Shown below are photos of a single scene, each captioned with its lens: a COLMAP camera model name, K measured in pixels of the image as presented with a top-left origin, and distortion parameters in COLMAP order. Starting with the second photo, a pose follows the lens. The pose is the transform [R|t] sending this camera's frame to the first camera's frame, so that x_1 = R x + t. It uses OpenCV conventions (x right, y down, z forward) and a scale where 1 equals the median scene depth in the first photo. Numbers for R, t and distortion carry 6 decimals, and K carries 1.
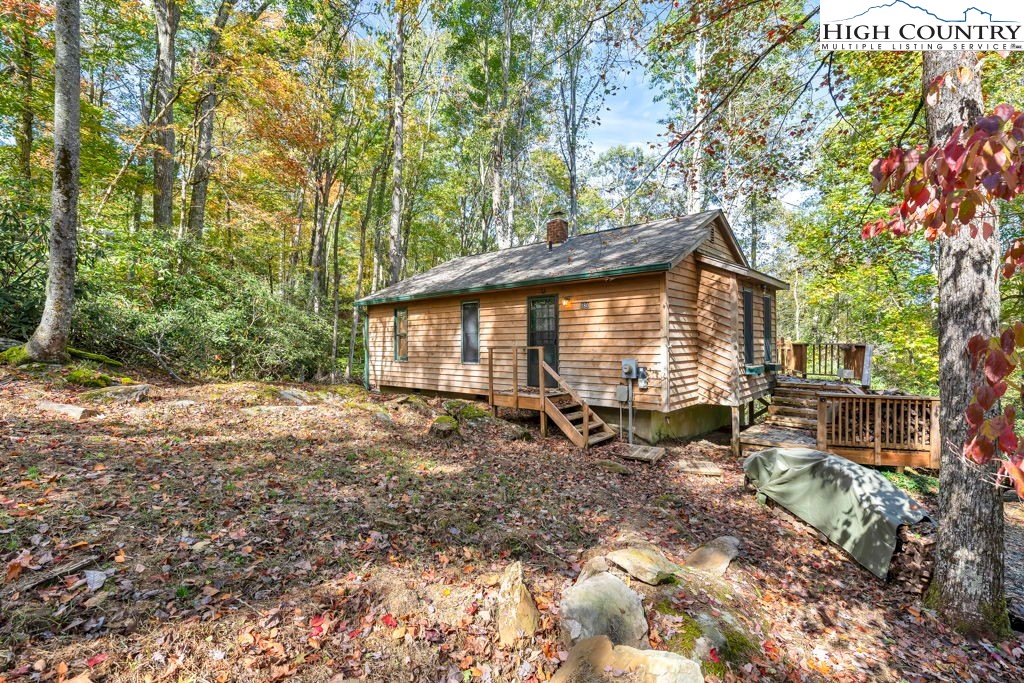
lens RADIAL K [[468.0, 0, 511.7], [0, 468.0, 343.5], [0, 0, 1]] dist [-0.001392, 0.000141]
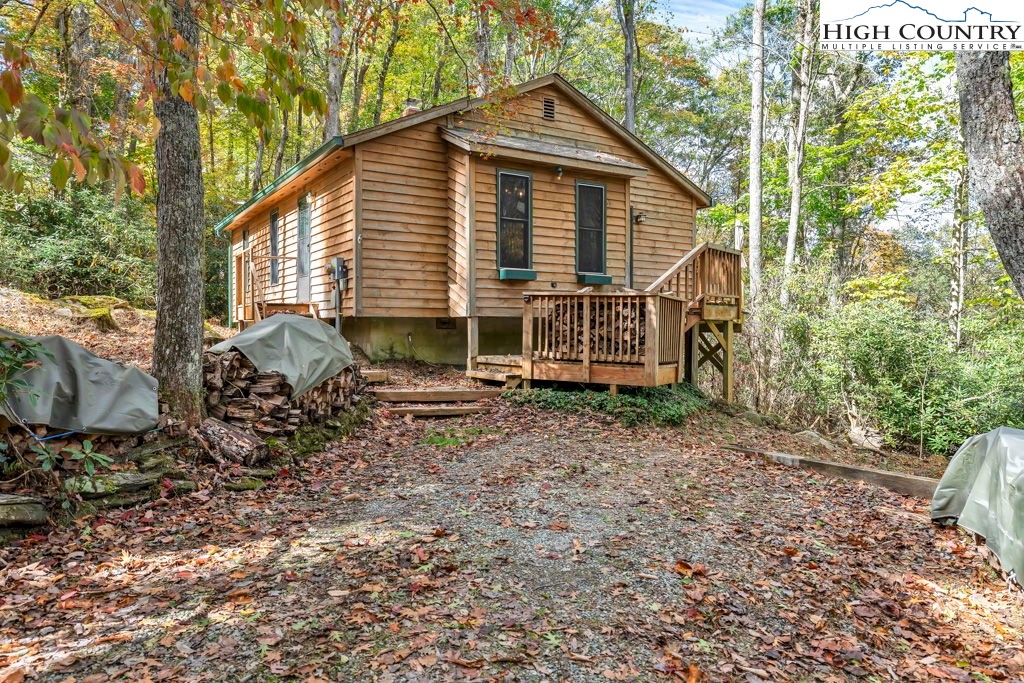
lens RADIAL K [[693.3, 0, 512.0], [0, 693.3, 341.5], [0, 0, 1]] dist [0.004731, -0.000648]
pose [[0.961562, 0.011871, -0.274331, 0.937821], [-0.006291, 0.999755, 0.021210, 0.161084], [0.274516, -0.018669, 0.961401, -0.127552]]
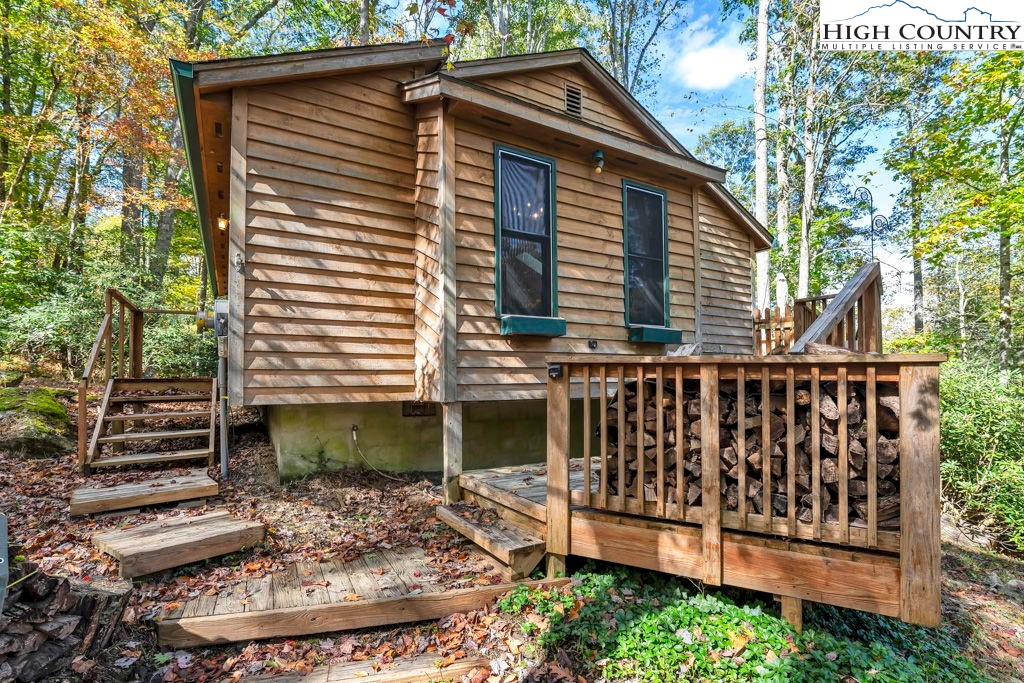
lens RADIAL K [[481.8, 0, 511.6], [0, 481.8, 374.4], [0, 0, 1]] dist [-0.001076, -0.000109]
pose [[0.953418, -0.005973, -0.301593, 0.722948], [0.001063, 0.999864, -0.016444, 0.123464], [0.301650, 0.015357, 0.953295, 0.631263]]
